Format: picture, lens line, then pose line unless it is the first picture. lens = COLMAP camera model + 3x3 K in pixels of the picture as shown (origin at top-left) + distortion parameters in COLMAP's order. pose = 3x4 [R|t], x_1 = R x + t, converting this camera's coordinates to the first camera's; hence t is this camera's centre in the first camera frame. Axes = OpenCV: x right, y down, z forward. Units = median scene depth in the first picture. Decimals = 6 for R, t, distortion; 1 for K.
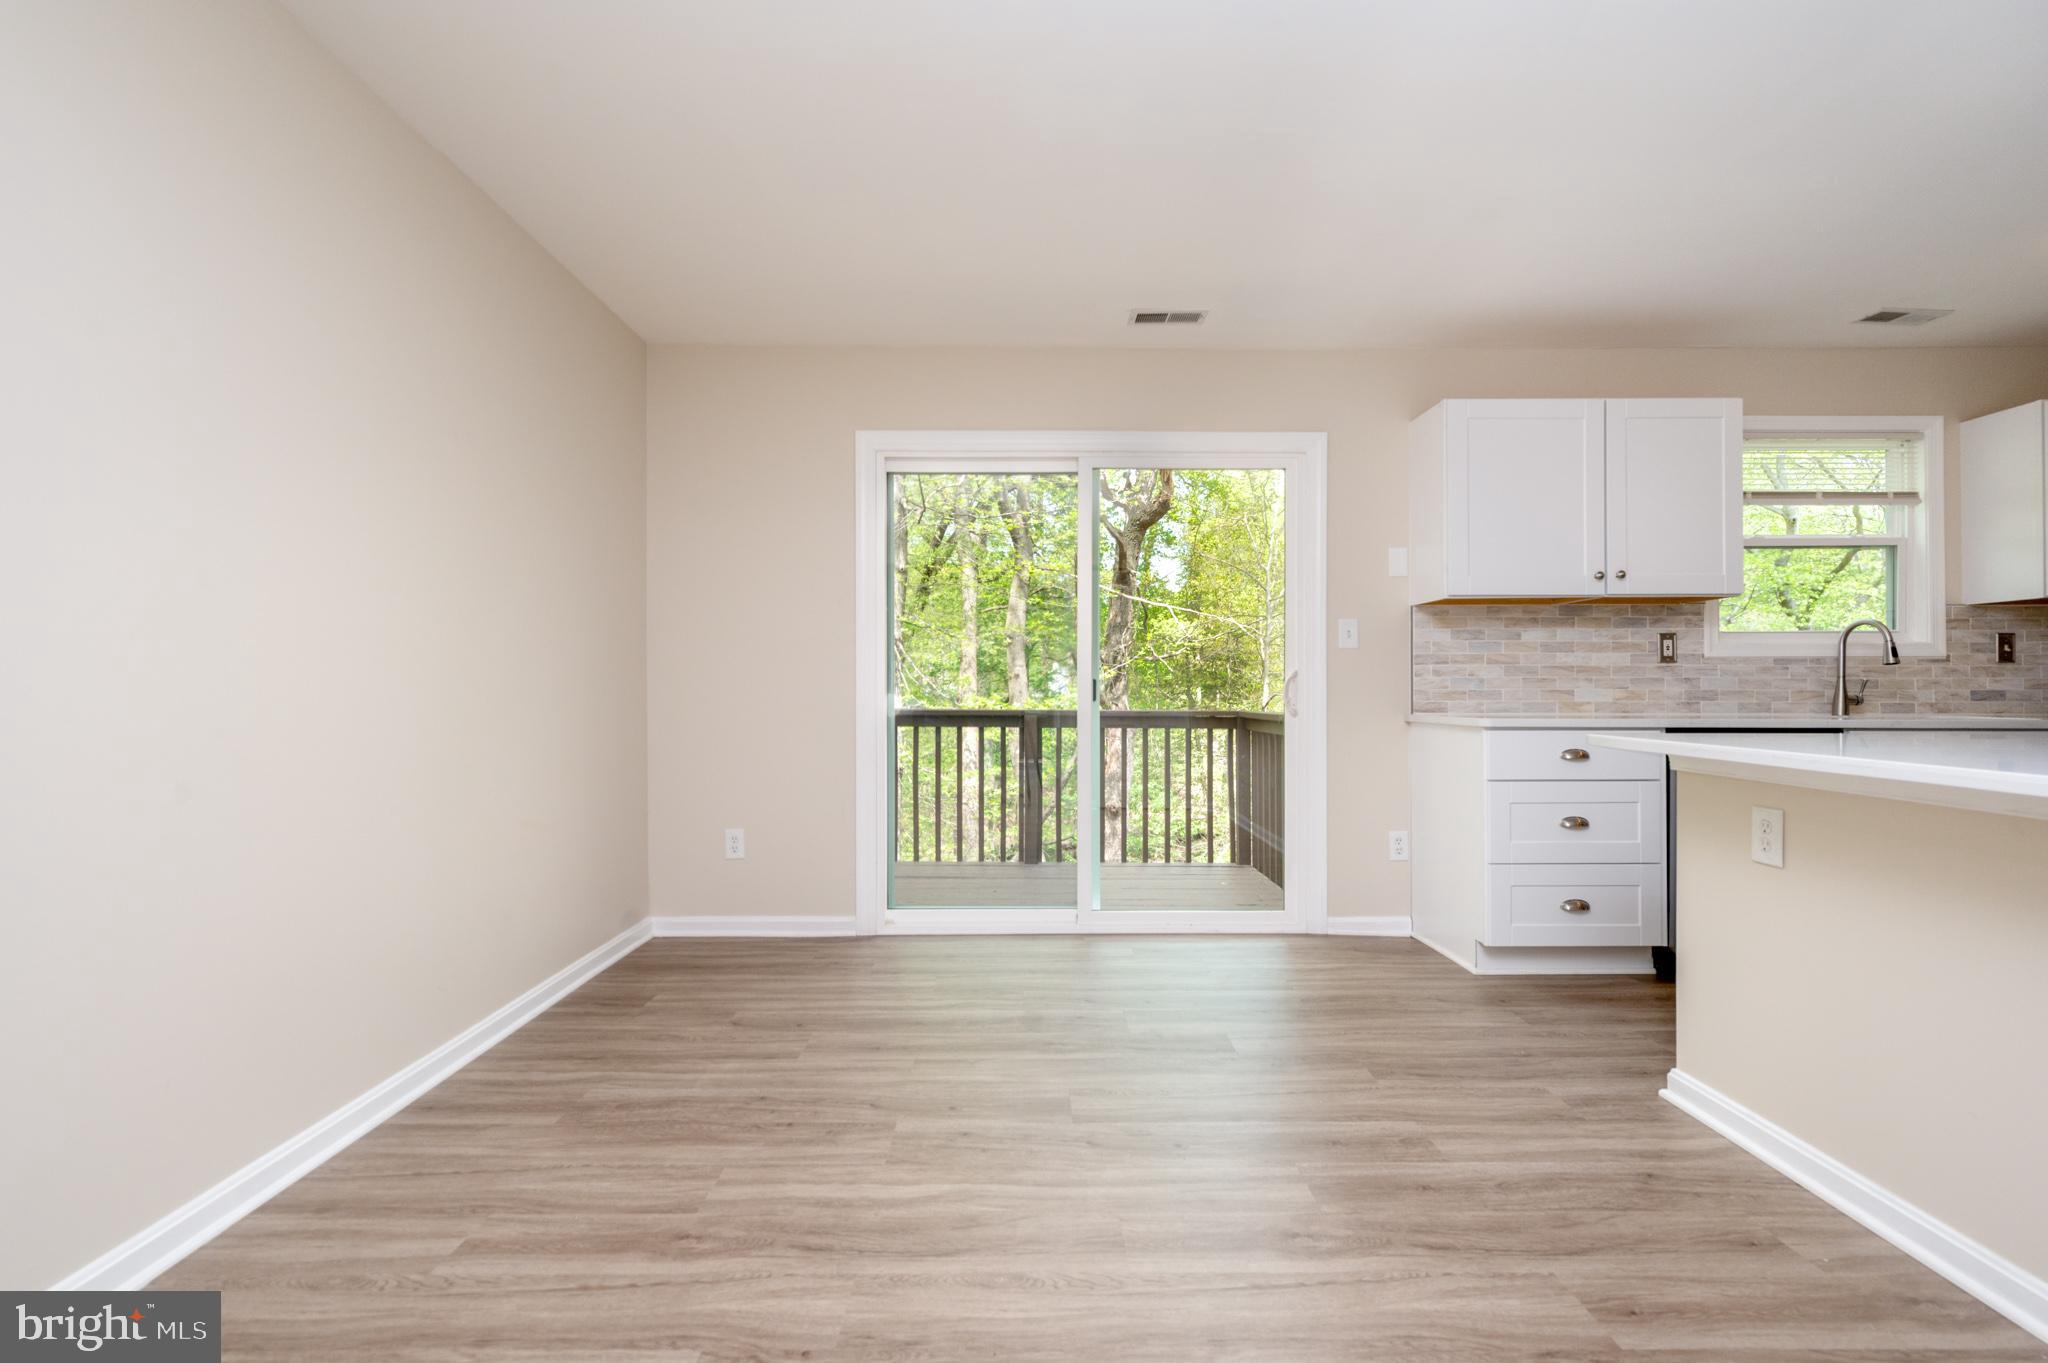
lens RADIAL K [[945.5, 0, 1054.6], [0, 945.5, 668.4], [0, 0, 1]] dist [-0.003569, -0.000736]
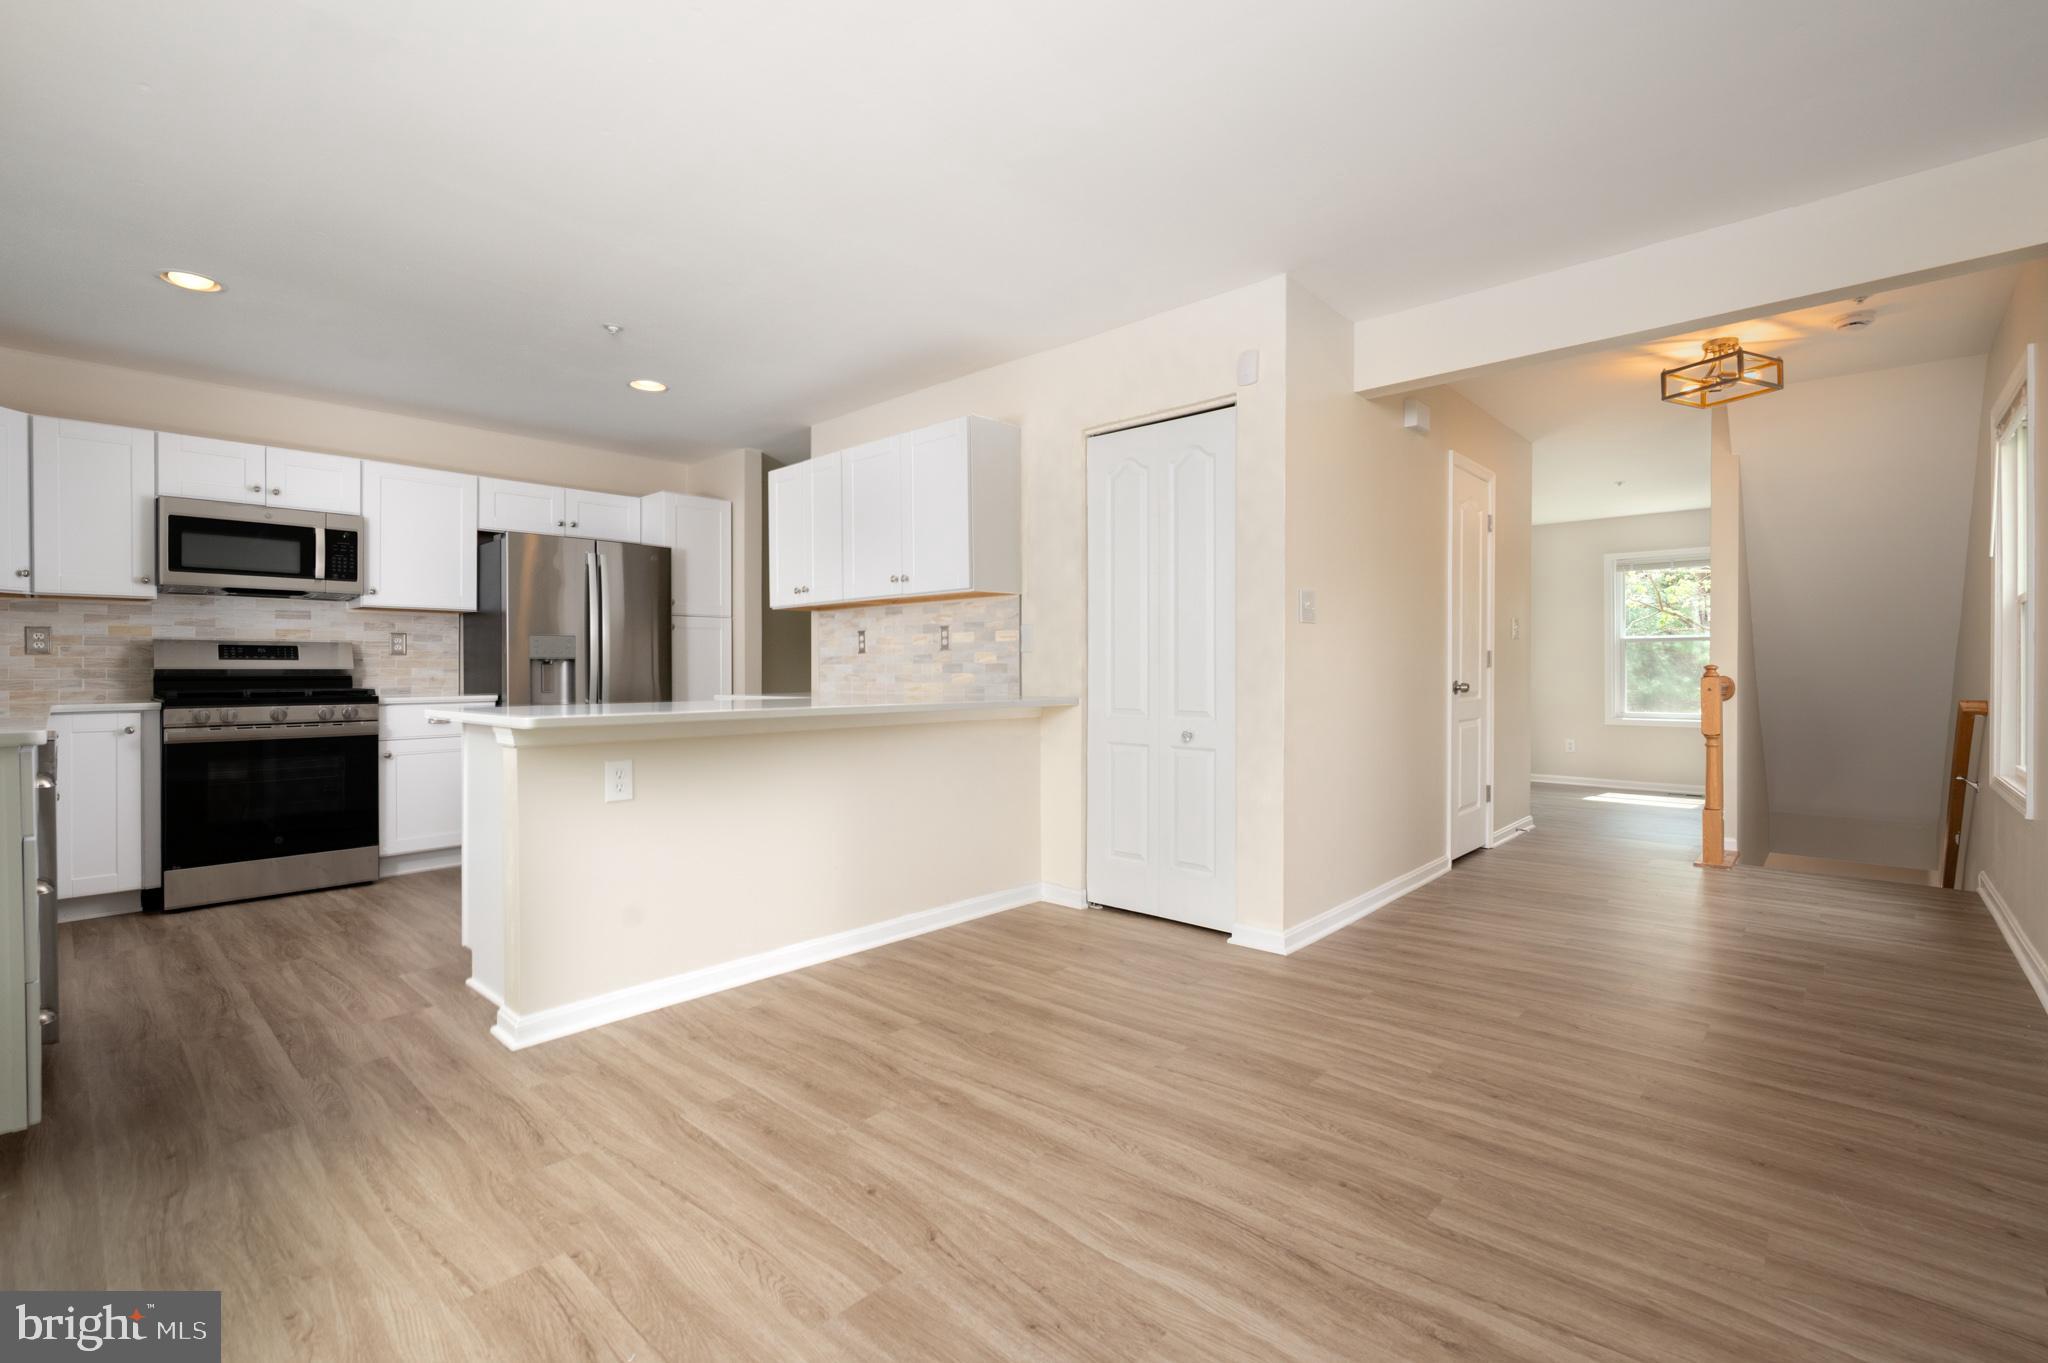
lens RADIAL K [[891.4, 0, 1028.4], [0, 891.4, 671.9], [0, 0, 1]] dist [-0.007749, 0.001552]
pose [[-0.720852, 0.002840, 0.693083, -0.294040], [-0.005993, 0.999929, -0.010331, 0.015896], [-0.693063, -0.011601, -0.720784, 0.804390]]
